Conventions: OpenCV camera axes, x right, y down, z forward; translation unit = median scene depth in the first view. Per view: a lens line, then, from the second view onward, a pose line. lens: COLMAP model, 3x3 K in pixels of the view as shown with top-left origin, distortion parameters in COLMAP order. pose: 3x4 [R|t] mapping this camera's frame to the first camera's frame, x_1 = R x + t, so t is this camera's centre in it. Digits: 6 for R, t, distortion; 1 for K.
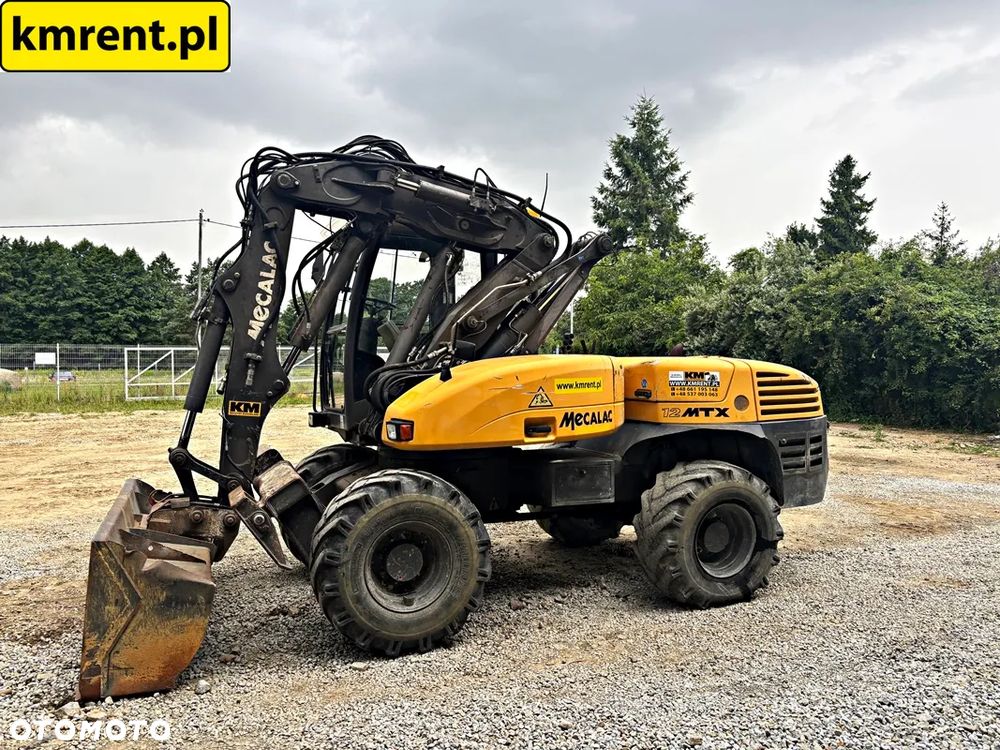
lens RADIAL K [[754.5, 0, 496.4], [0, 754.5, 371.0], [0, 0, 1]] dist [0.051049, -0.062219]
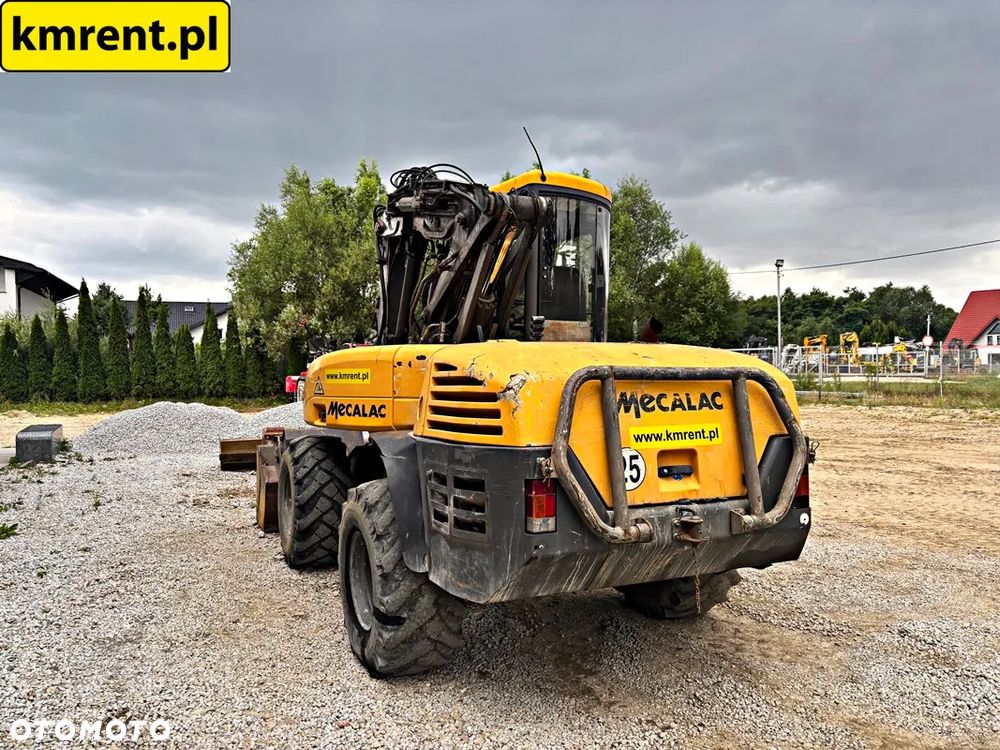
lens RADIAL K [[754.1, 0, 494.9], [0, 754.1, 380.3], [0, 0, 1]] dist [0.053014, -0.066626]
pose [[0.037930, 0.020511, -0.999070, 1.063944], [-0.003786, 0.999785, 0.020382, 0.002945], [0.999273, 0.003010, 0.037999, 1.093061]]
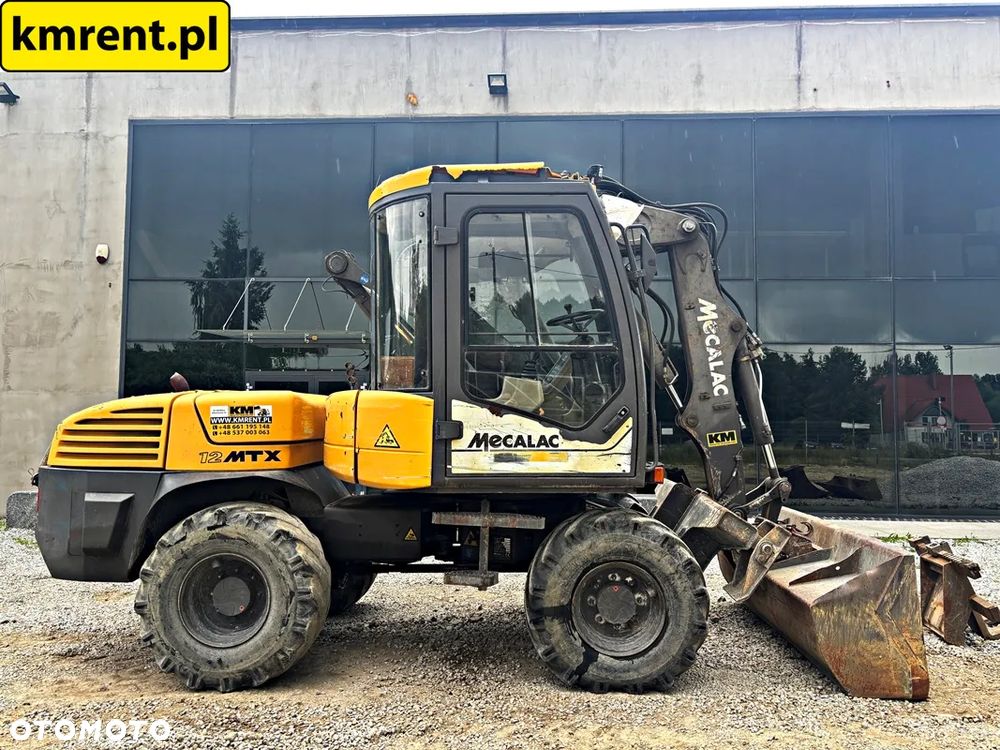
lens RADIAL K [[754.1, 0, 494.9], [0, 754.1, 380.3], [0, 0, 1]] dist [0.053014, -0.066626]
pose [[-0.912878, 0.024659, 0.407487, -0.460564], [0.004234, 0.998692, -0.050952, 0.014054], [-0.408210, -0.044787, -0.911789, 1.999835]]
